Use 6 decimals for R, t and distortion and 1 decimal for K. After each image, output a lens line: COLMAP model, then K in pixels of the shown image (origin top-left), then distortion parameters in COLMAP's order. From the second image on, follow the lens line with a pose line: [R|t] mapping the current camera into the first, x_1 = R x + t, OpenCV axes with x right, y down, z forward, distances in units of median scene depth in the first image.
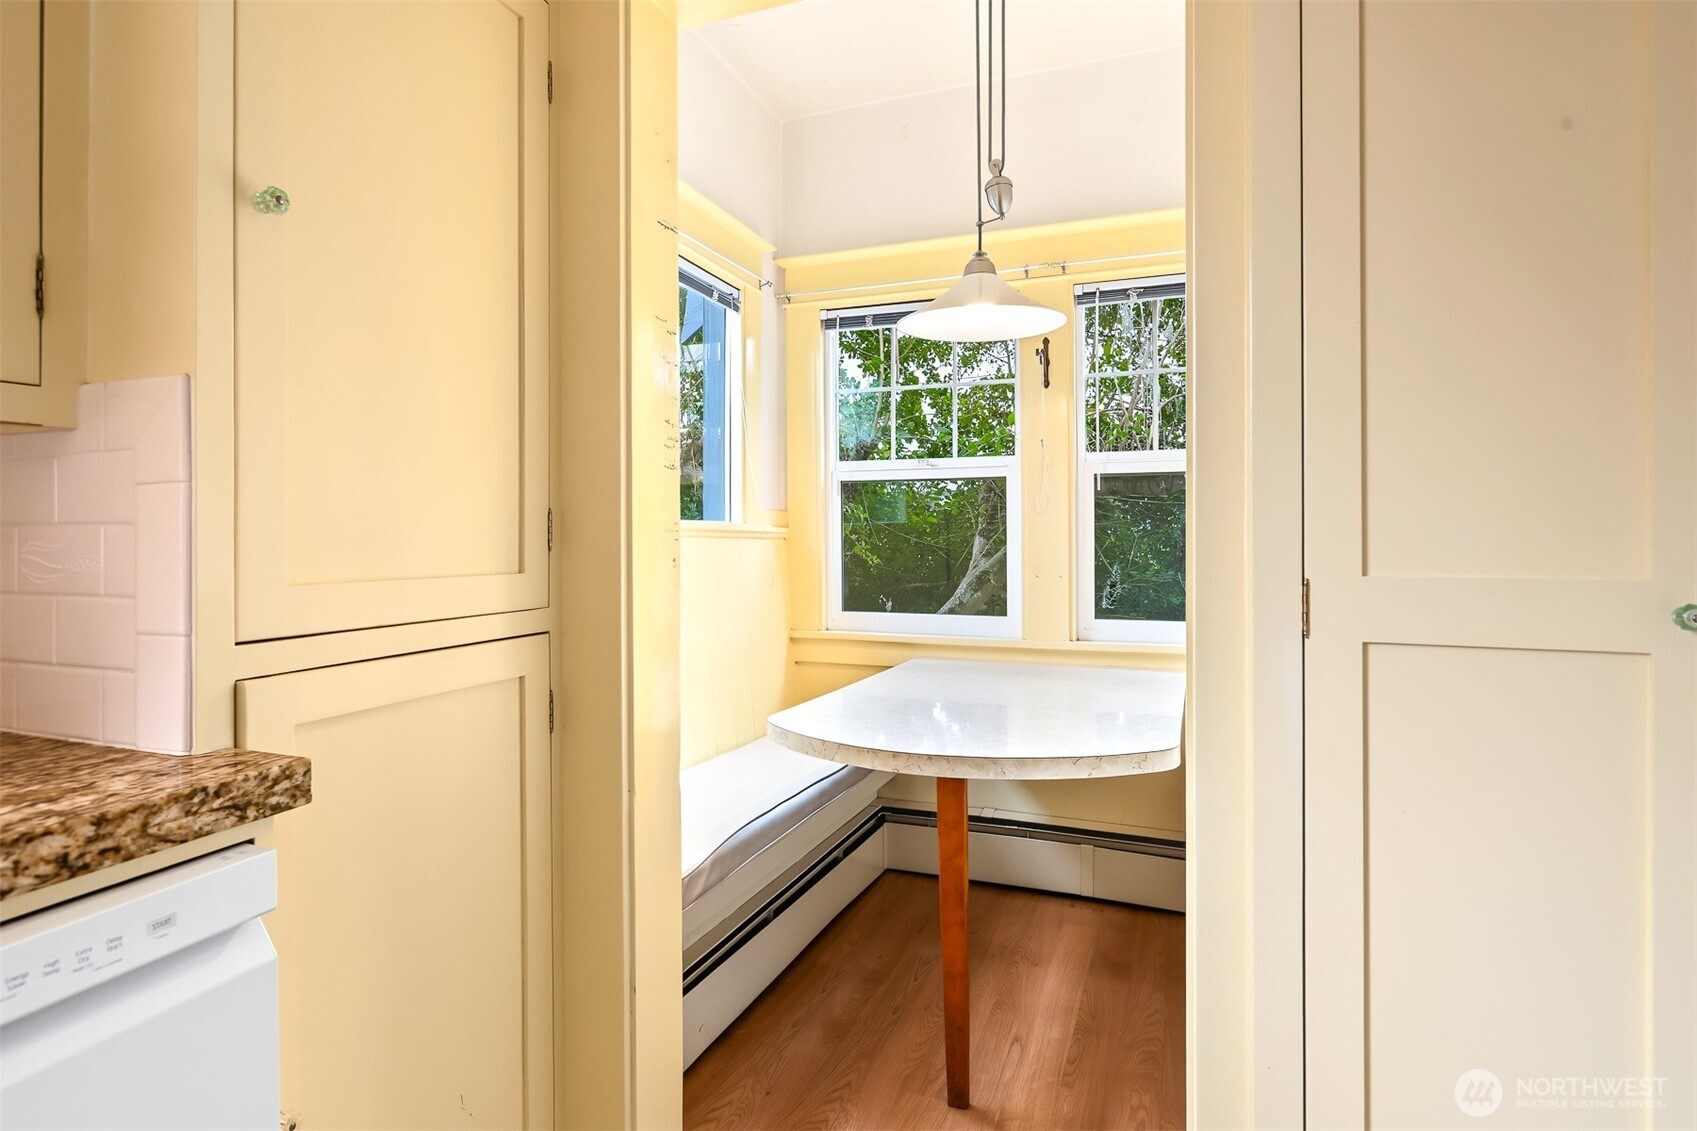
lens RADIAL K [[892.8, 0, 851.3], [0, 892.8, 550.8], [0, 0, 1]] dist [-0.006002, -0.000971]
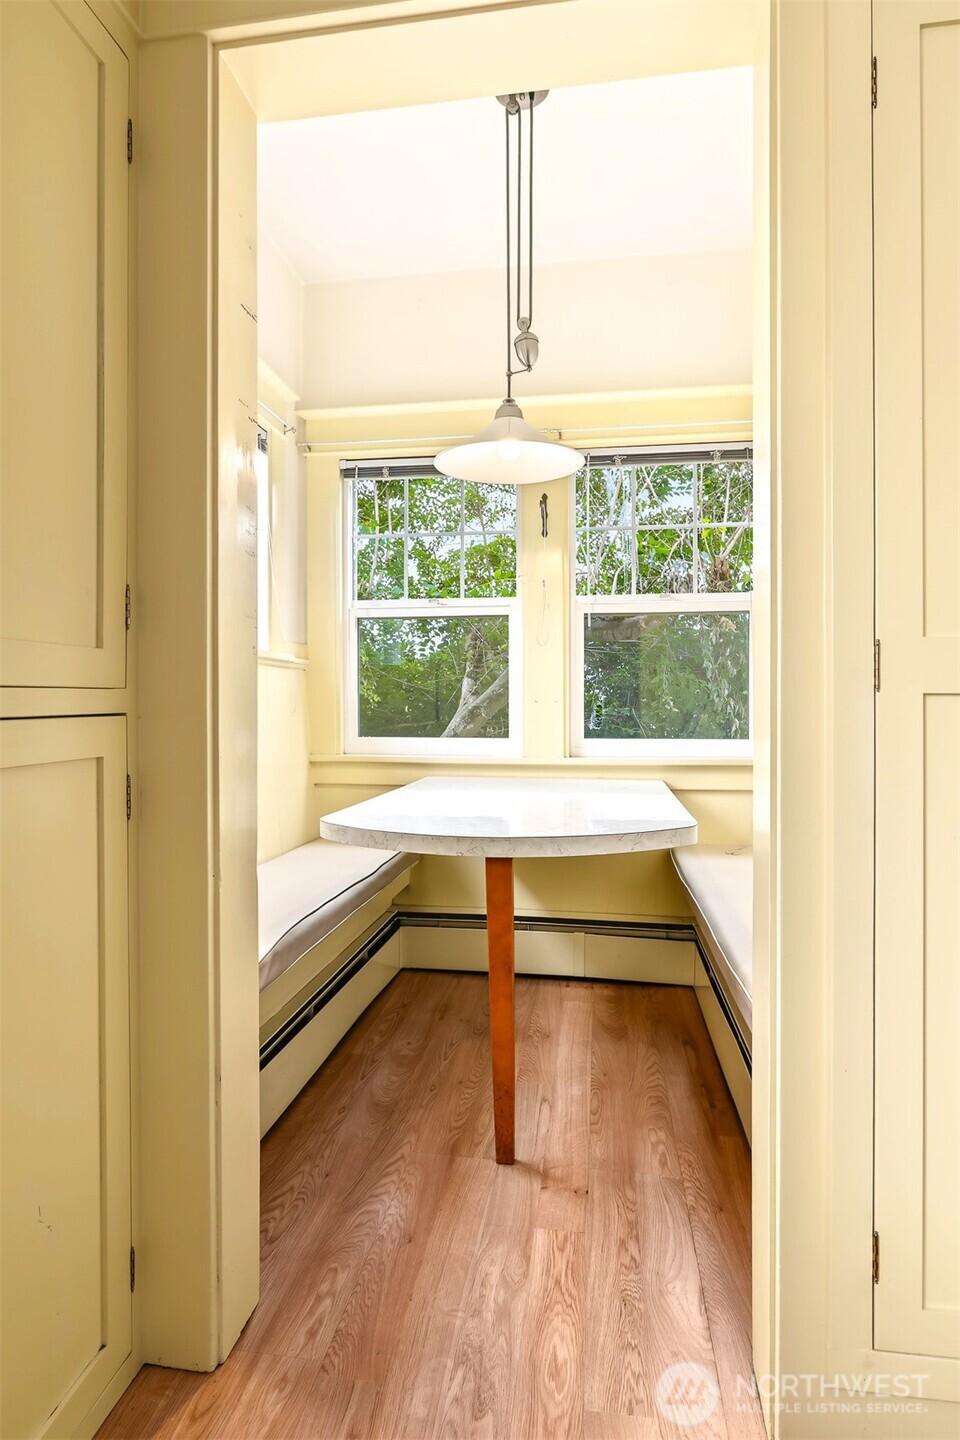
lens RADIAL K [[757.6, 0, 480.0], [0, 757.6, 720.0], [0, 0, 1]] dist [-0.006002, -0.000971]
pose [[0.973989, -0.000971, 0.226594, -0.098545], [0.001626, 0.999995, -0.002703, 0.064685], [-0.226591, 0.003001, 0.973985, 0.078699]]
